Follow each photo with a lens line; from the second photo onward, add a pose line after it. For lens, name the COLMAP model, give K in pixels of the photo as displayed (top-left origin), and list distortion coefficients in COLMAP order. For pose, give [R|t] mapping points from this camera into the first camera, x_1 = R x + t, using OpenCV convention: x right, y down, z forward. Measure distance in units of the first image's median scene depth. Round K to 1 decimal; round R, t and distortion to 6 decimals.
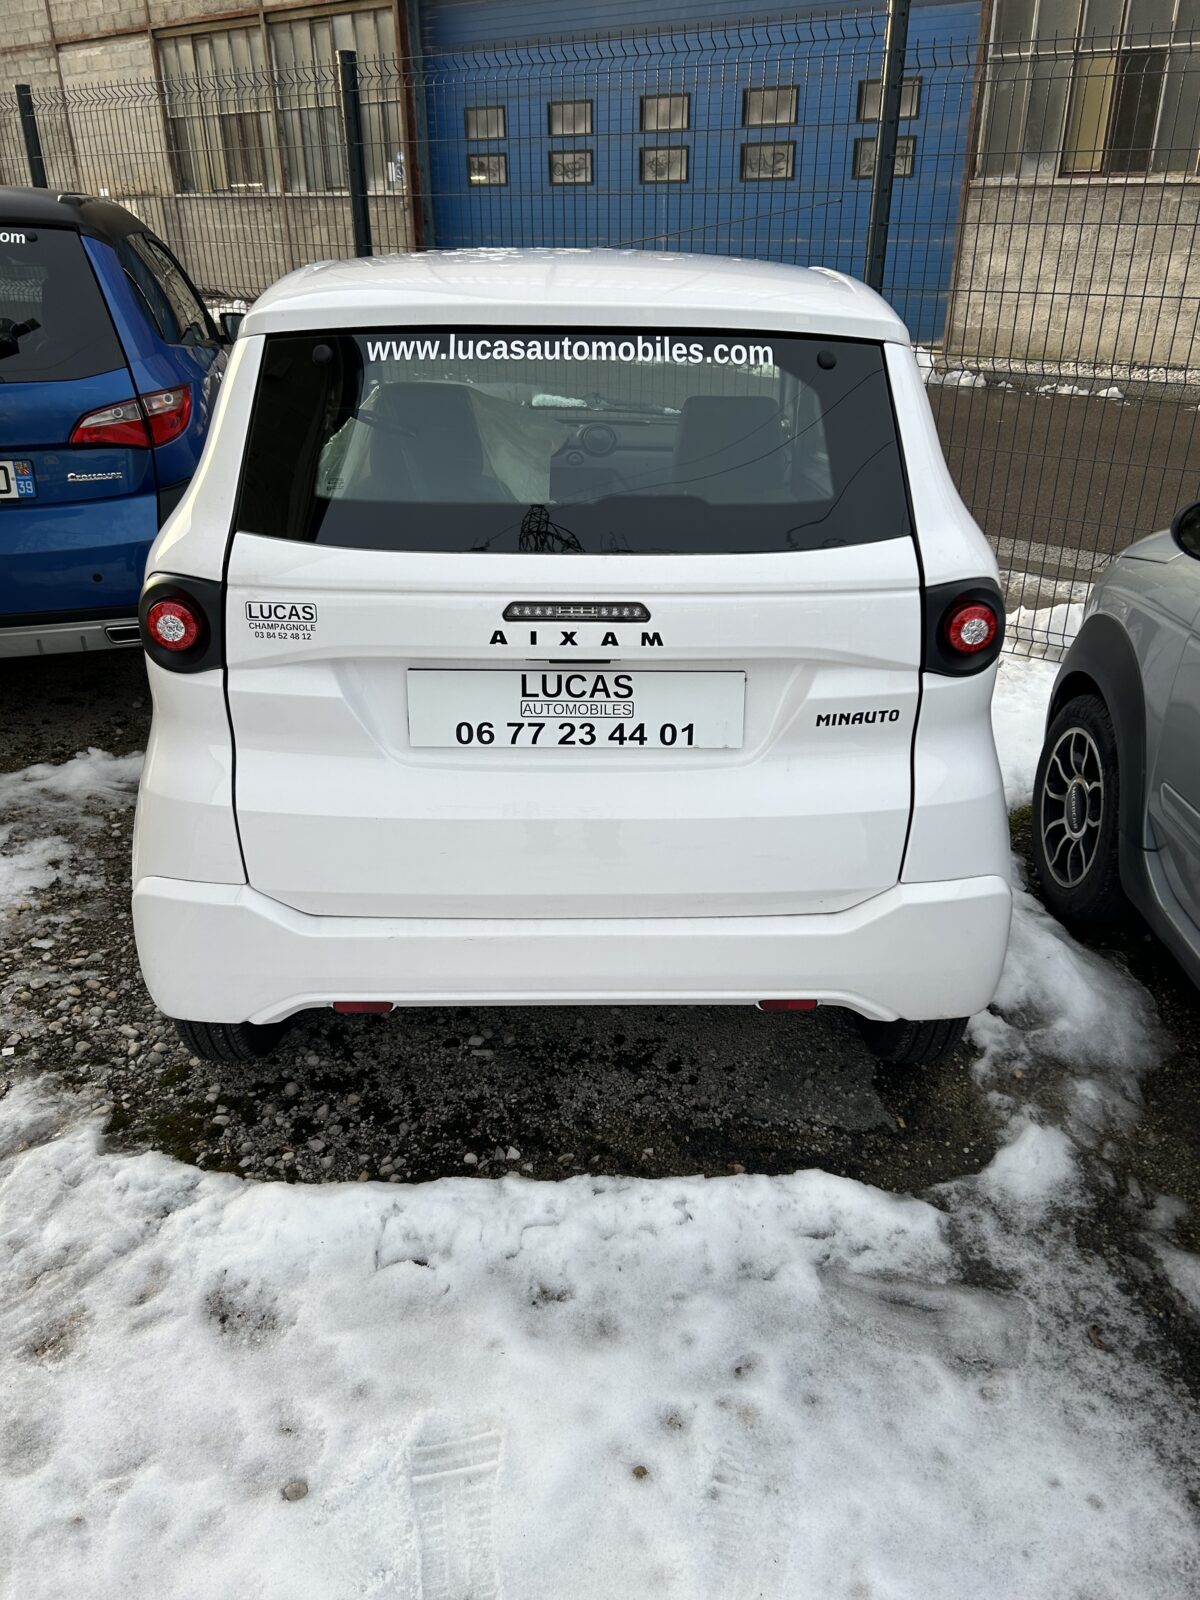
lens RADIAL K [[1211.0, 0, 599.6], [0, 1211.0, 815.4], [0, 0, 1]] dist [0.044812, -0.045705]
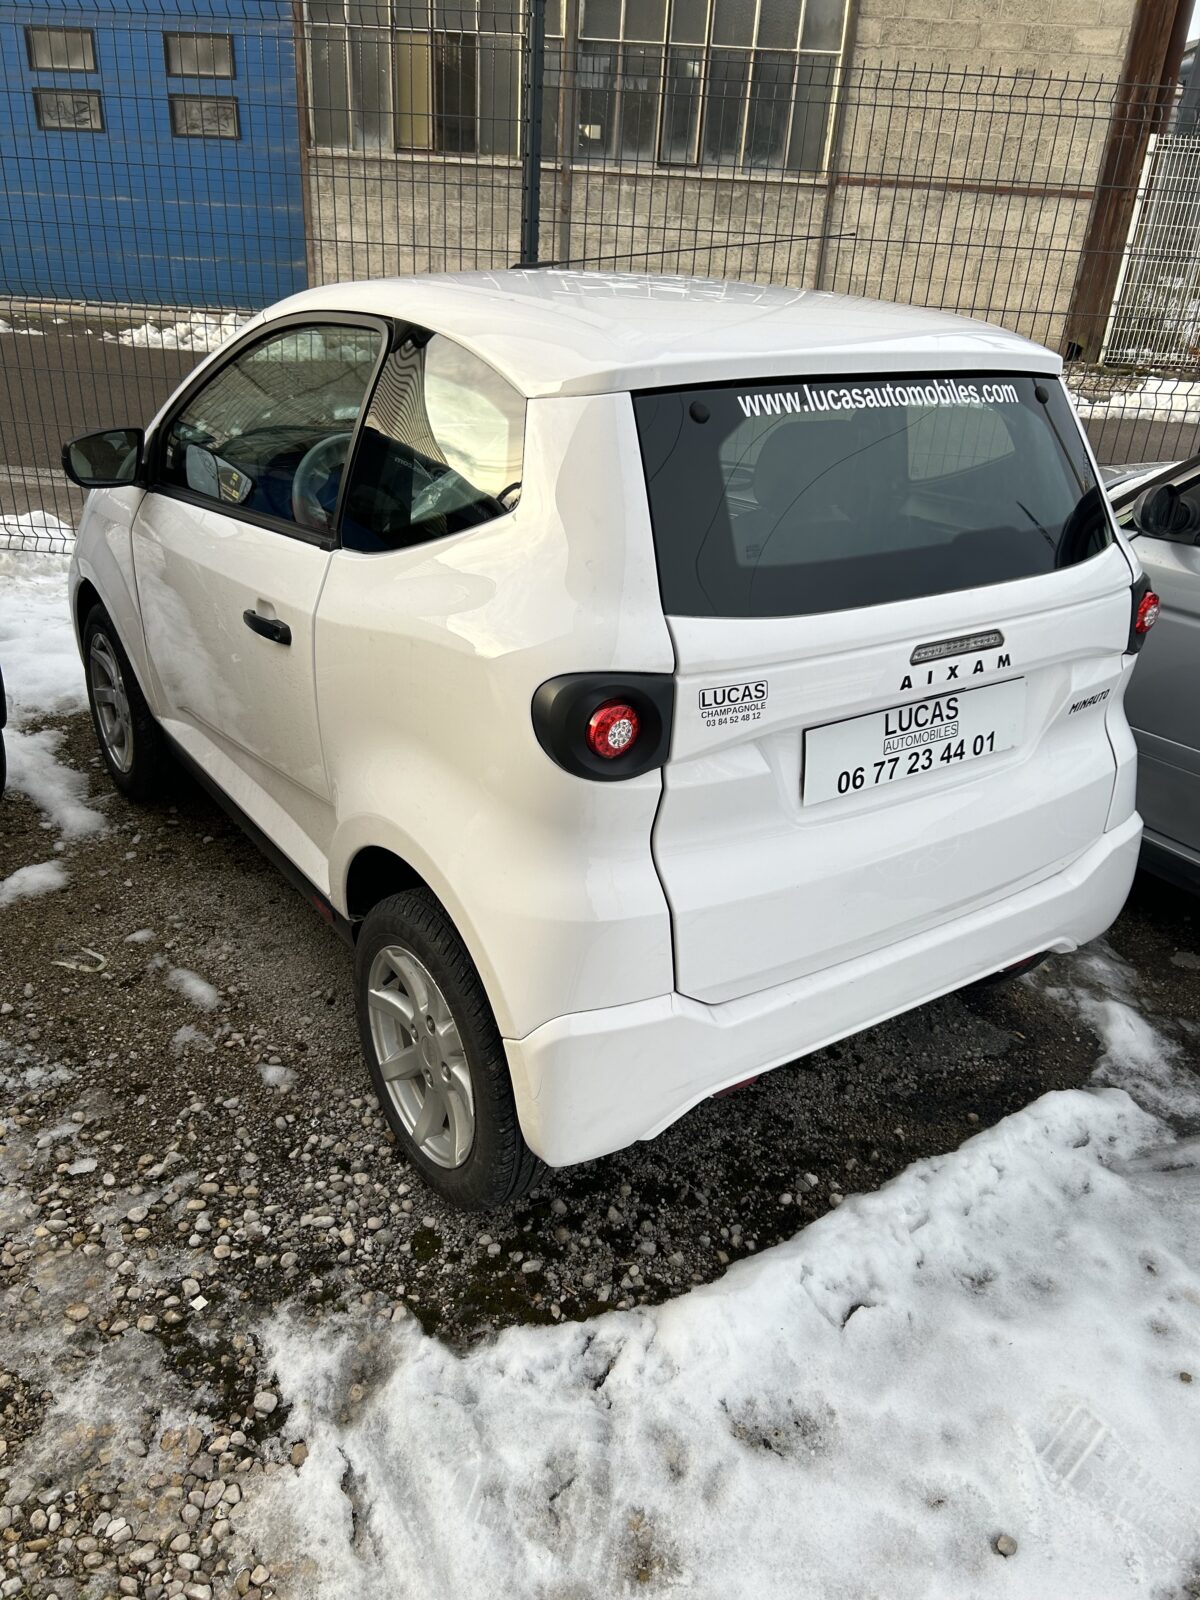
lens RADIAL K [[1211.0, 0, 599.6], [0, 1211.0, 815.4], [0, 0, 1]] dist [0.044812, -0.045705]
pose [[0.831508, -0.216276, 0.511683, -0.718616], [0.200587, 0.975849, 0.086505, -0.151615], [-0.518035, 0.030708, 0.854808, 0.226144]]
